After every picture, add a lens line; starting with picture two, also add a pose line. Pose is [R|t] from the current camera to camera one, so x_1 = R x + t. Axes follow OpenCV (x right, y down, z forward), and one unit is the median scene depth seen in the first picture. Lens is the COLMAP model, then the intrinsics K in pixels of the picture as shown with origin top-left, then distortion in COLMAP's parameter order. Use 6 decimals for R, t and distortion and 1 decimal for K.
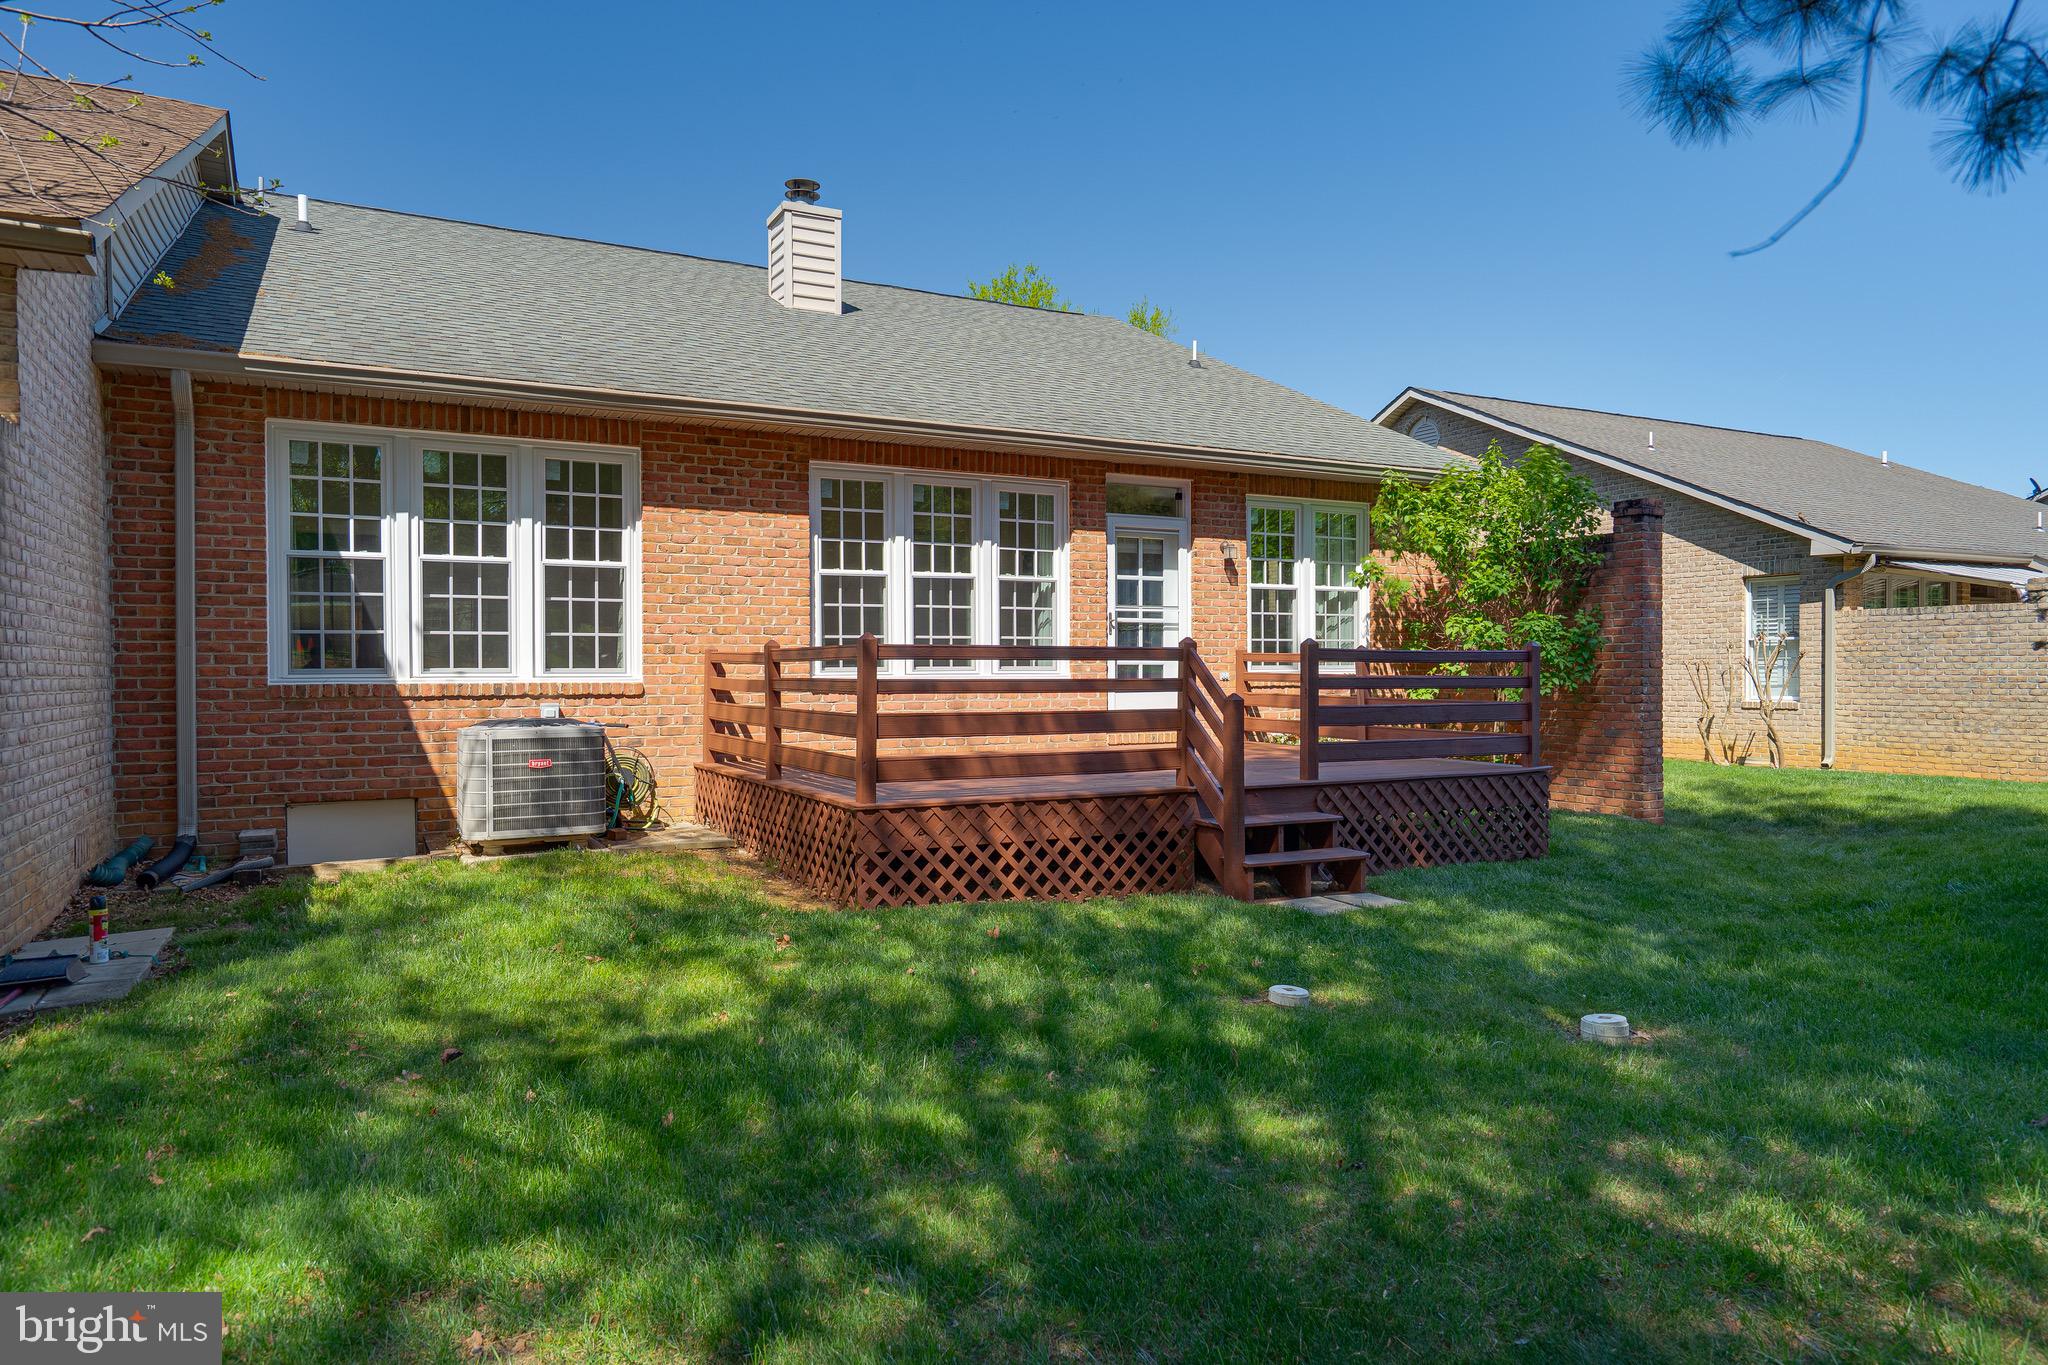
lens RADIAL K [[1258.6, 0, 1022.8], [0, 1258.6, 676.0], [0, 0, 1]] dist [0.006231, 0.001001]
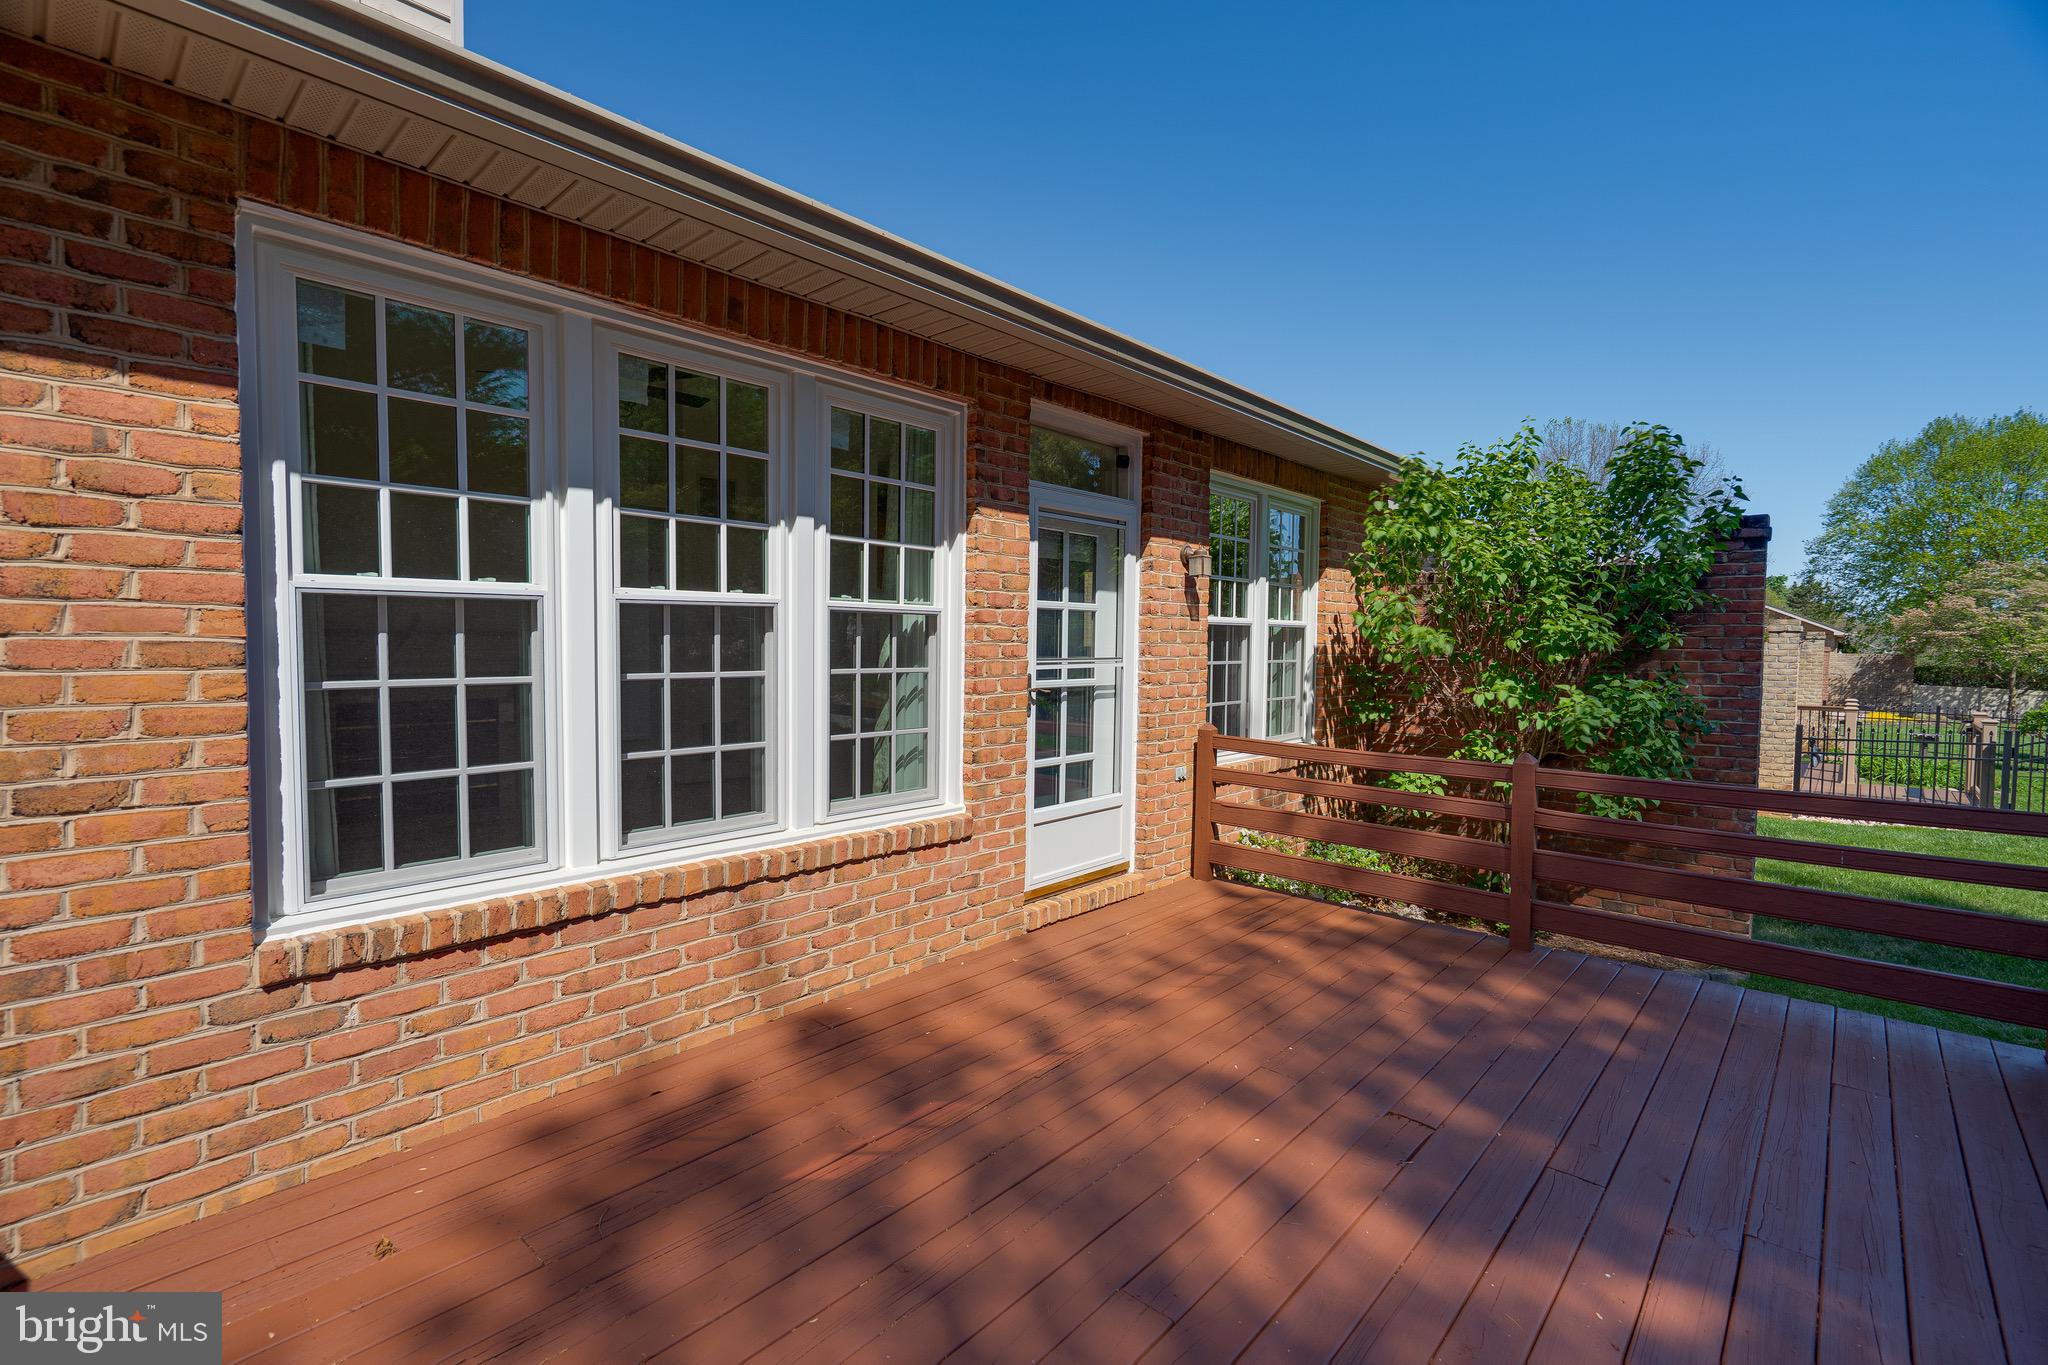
lens RADIAL K [[935.6, 0, 1030.4], [0, 935.6, 680.8], [0, 0, 1]] dist [-0.003219, 0.000502]
pose [[0.933362, -0.004511, 0.358909, -0.073498], [-0.008590, 0.999354, 0.034899, -0.066516], [-0.358834, -0.035656, 0.932720, 0.701334]]
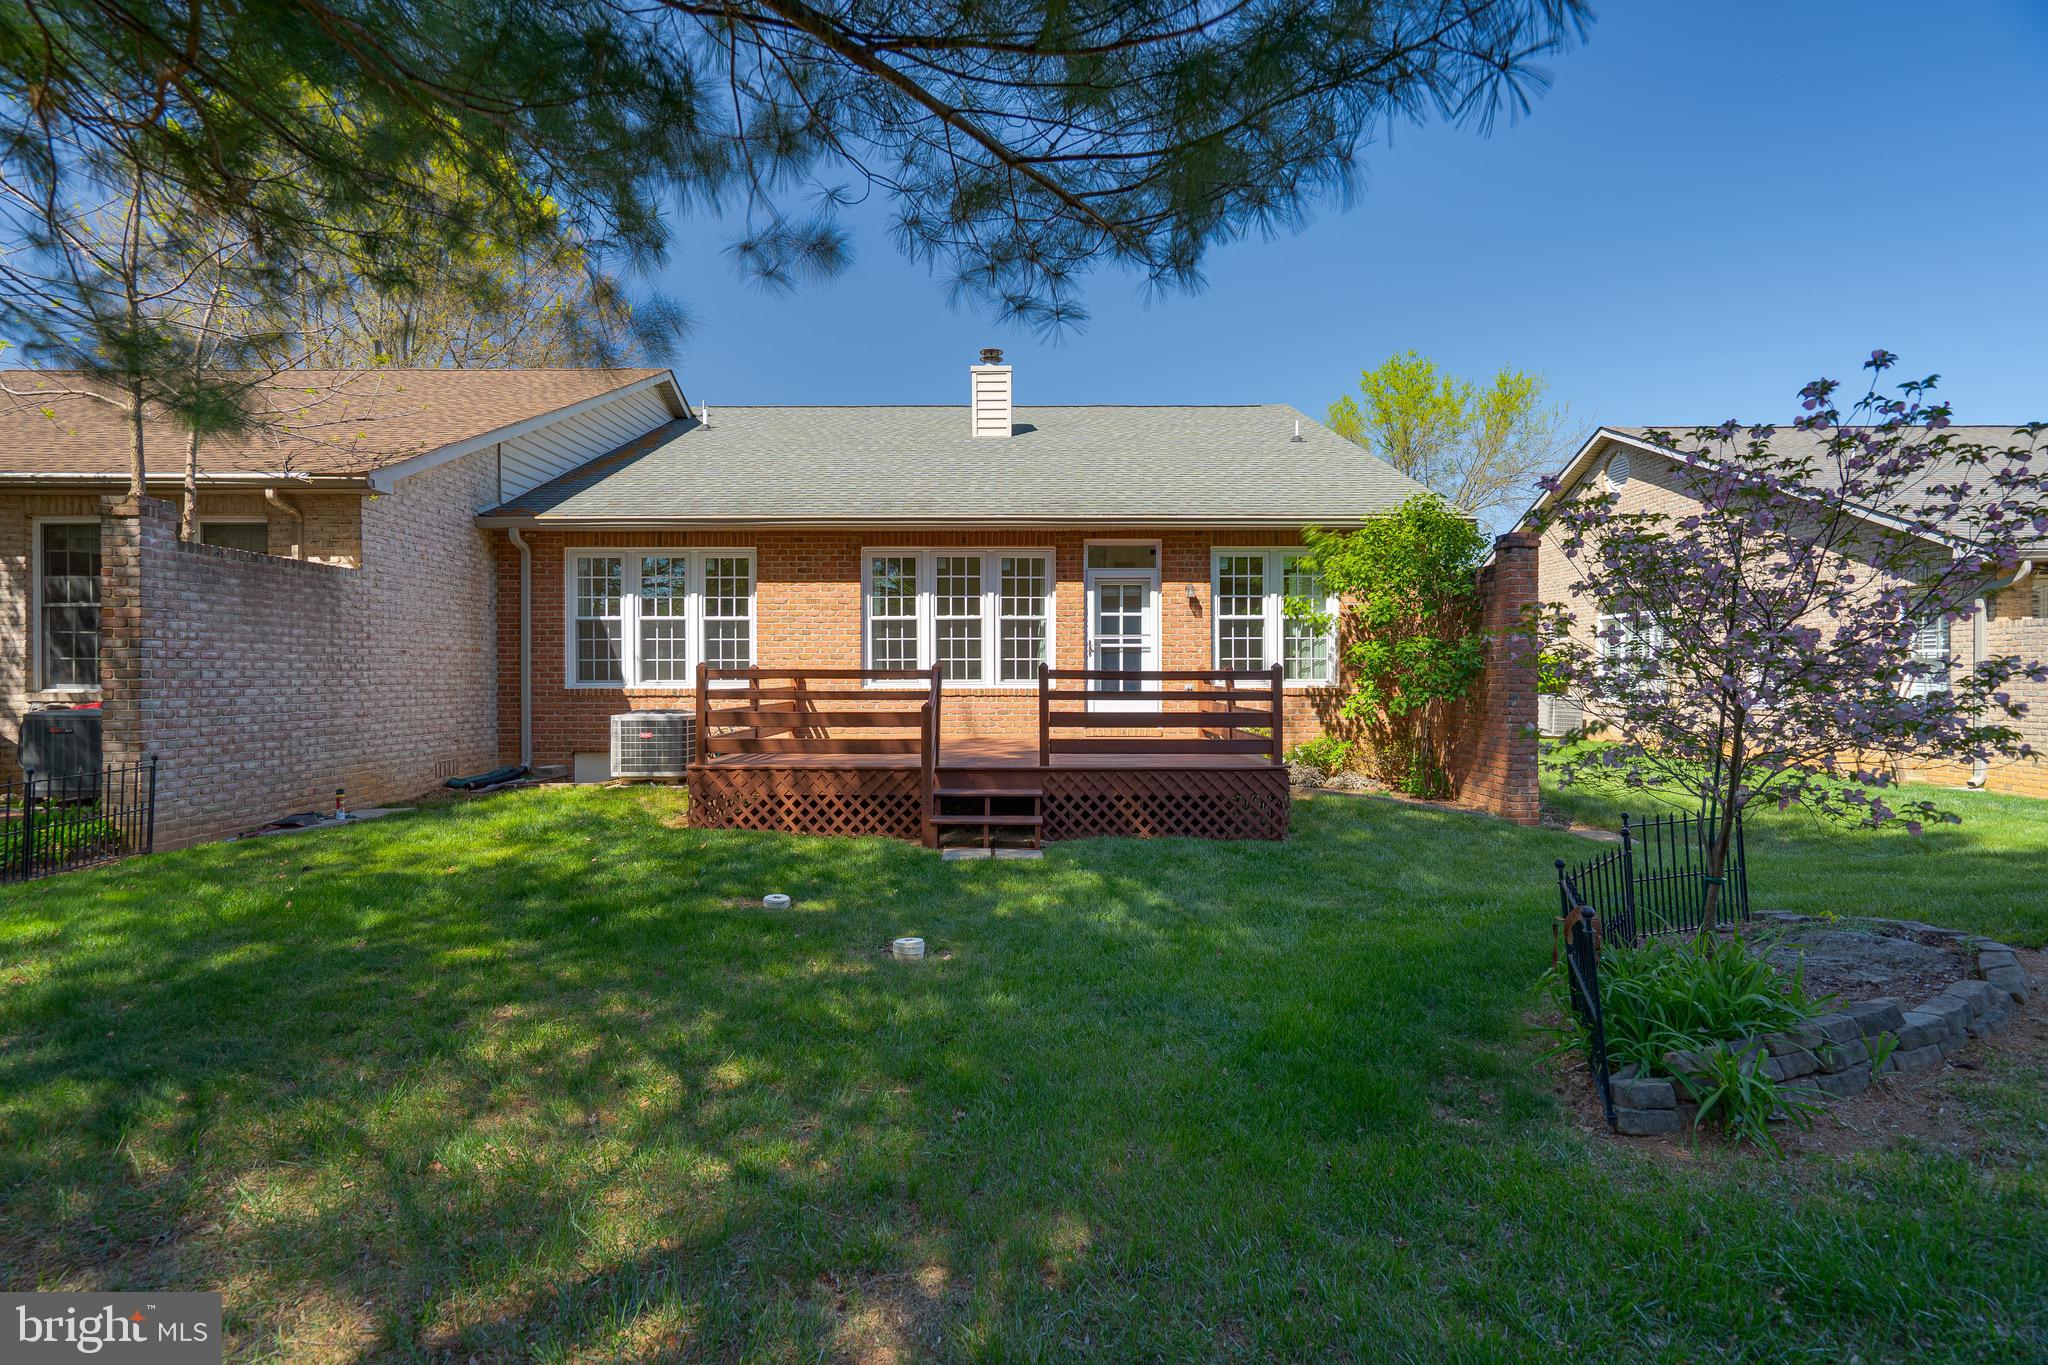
lens RADIAL K [[935.6, 0, 1025.6], [0, 935.6, 672.2], [0, 0, 1]] dist [-0.003219, 0.000502]
pose [[0.880808, 0.001045, -0.473472, 0.534339], [-0.005081, 0.999961, -0.007244, -0.008895], [0.473446, 0.008787, 0.880779, 0.076949]]
